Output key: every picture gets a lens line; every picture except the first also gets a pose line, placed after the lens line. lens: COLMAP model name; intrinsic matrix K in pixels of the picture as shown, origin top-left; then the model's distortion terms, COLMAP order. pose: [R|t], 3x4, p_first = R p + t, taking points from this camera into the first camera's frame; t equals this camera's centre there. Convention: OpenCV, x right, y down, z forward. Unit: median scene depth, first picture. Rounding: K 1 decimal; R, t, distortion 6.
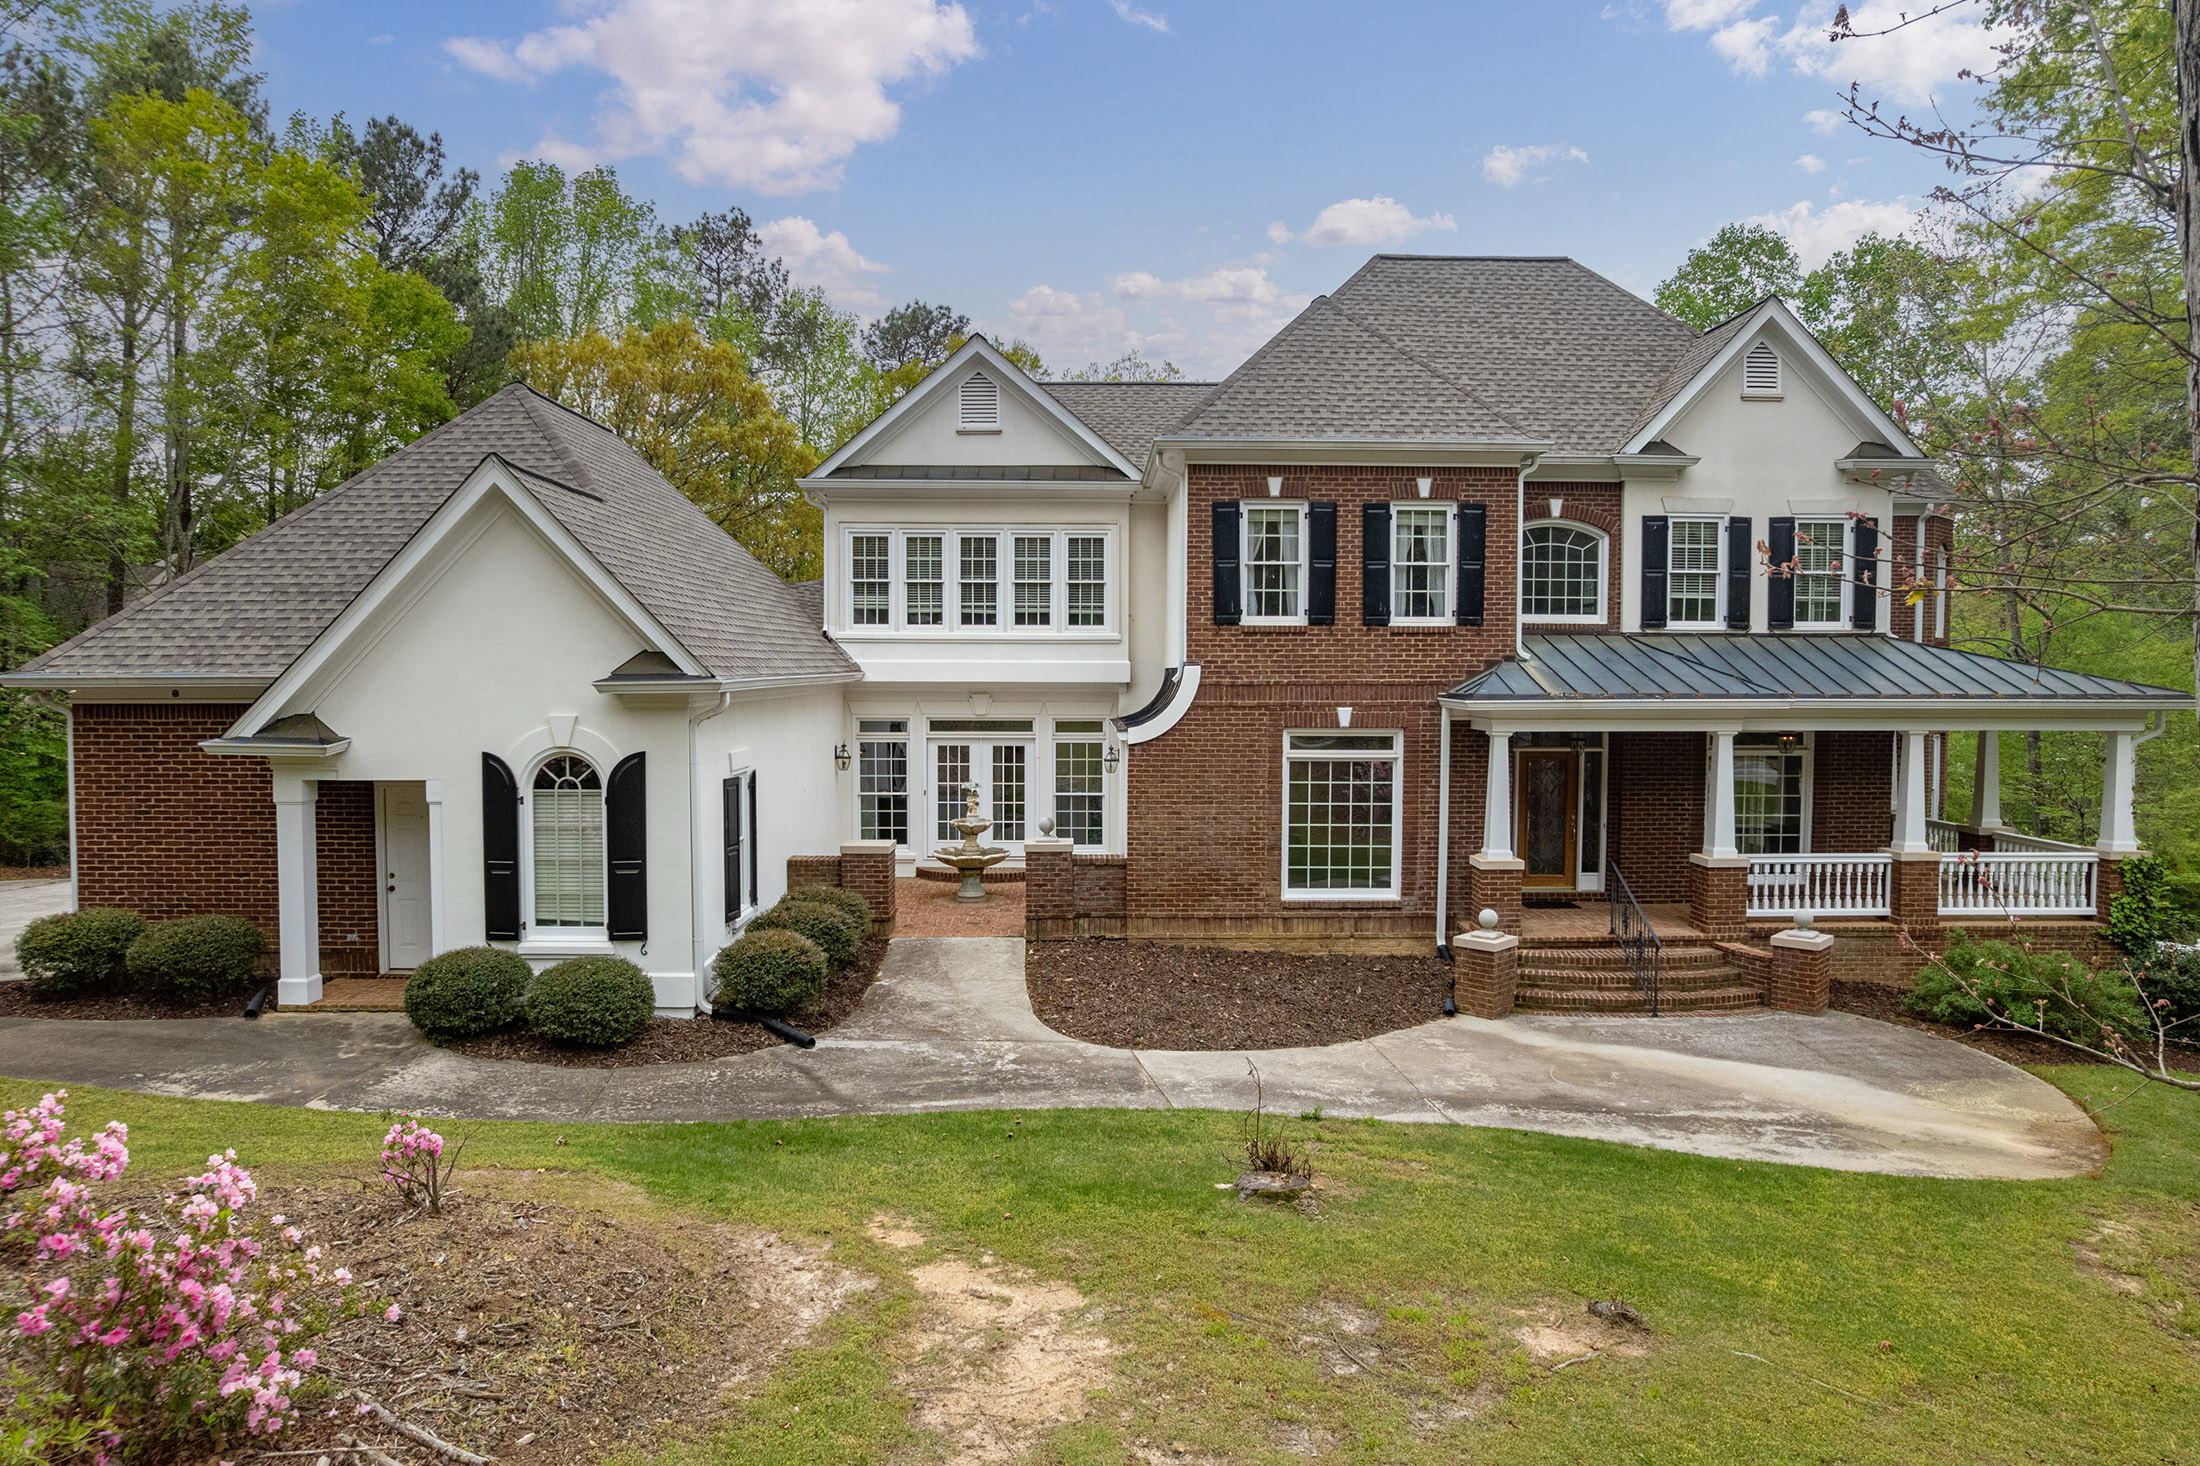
lens RADIAL K [[1398.8, 0, 1100.0], [0, 1398.8, 733.0], [0, 0, 1]] dist [-0.073118, 0.064712]
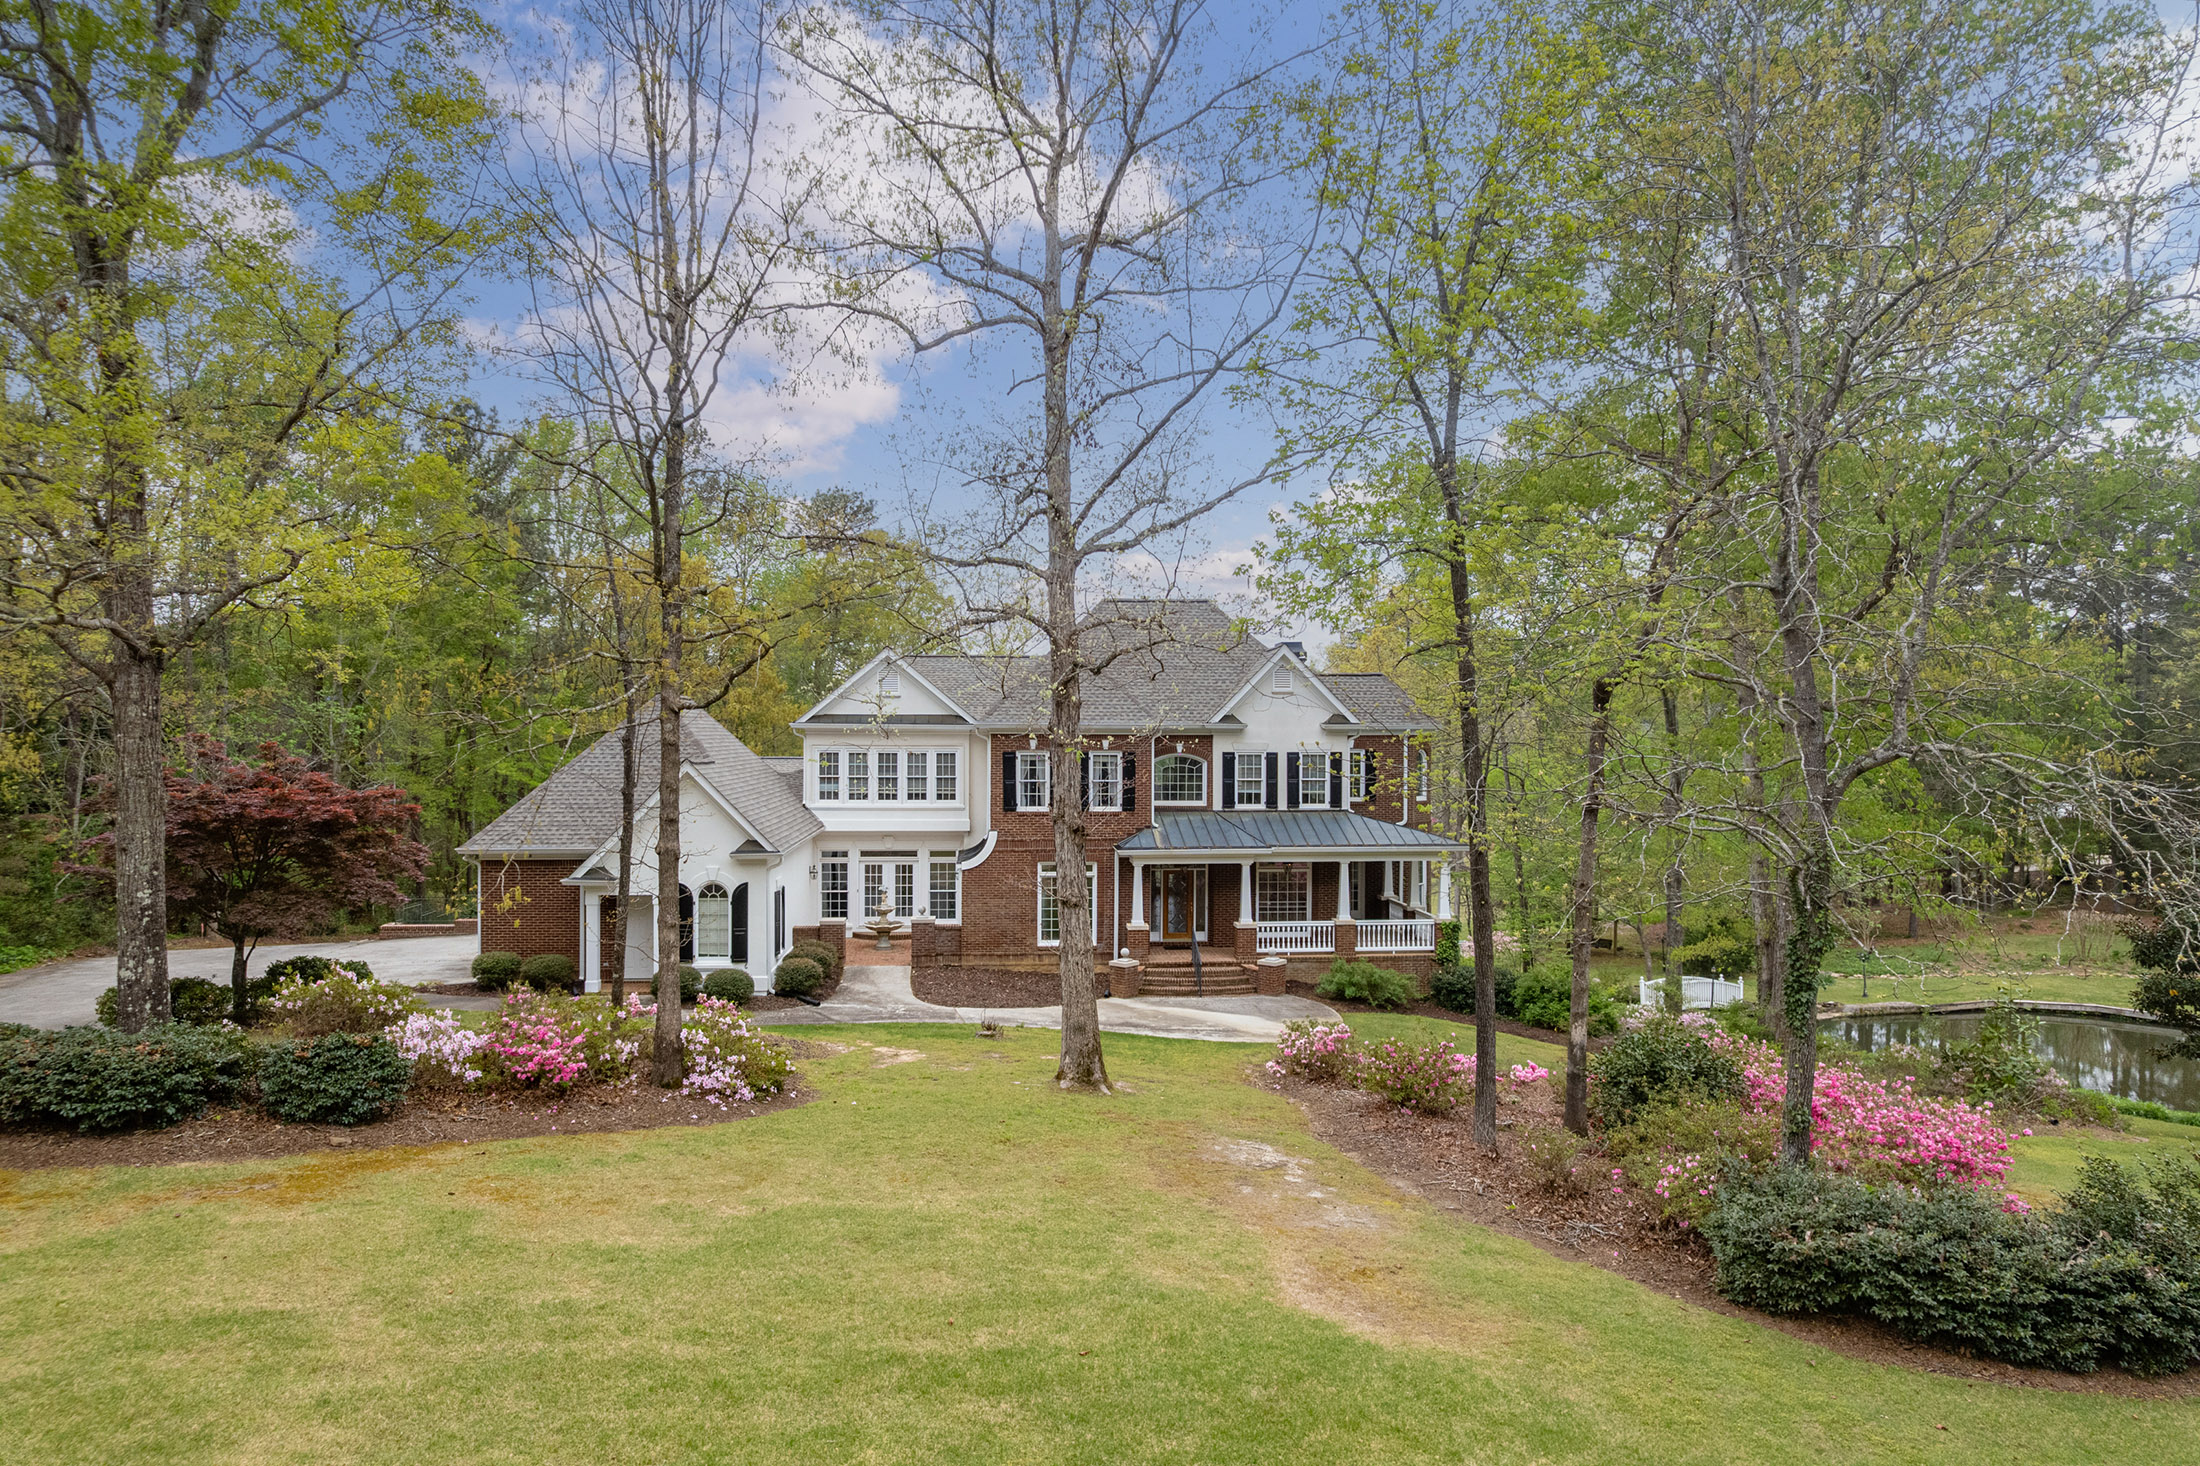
lens RADIAL K [[1398.9, 0, 1100.0], [0, 1398.9, 733.0], [0, 0, 1]] dist [-0.068145, 0.053178]
pose [[0.997615, 0.000205, 0.069022, 0.081440], [0.003180, 0.998797, -0.048931, -0.092265], [-0.068949, 0.049034, 0.996414, -1.070142]]
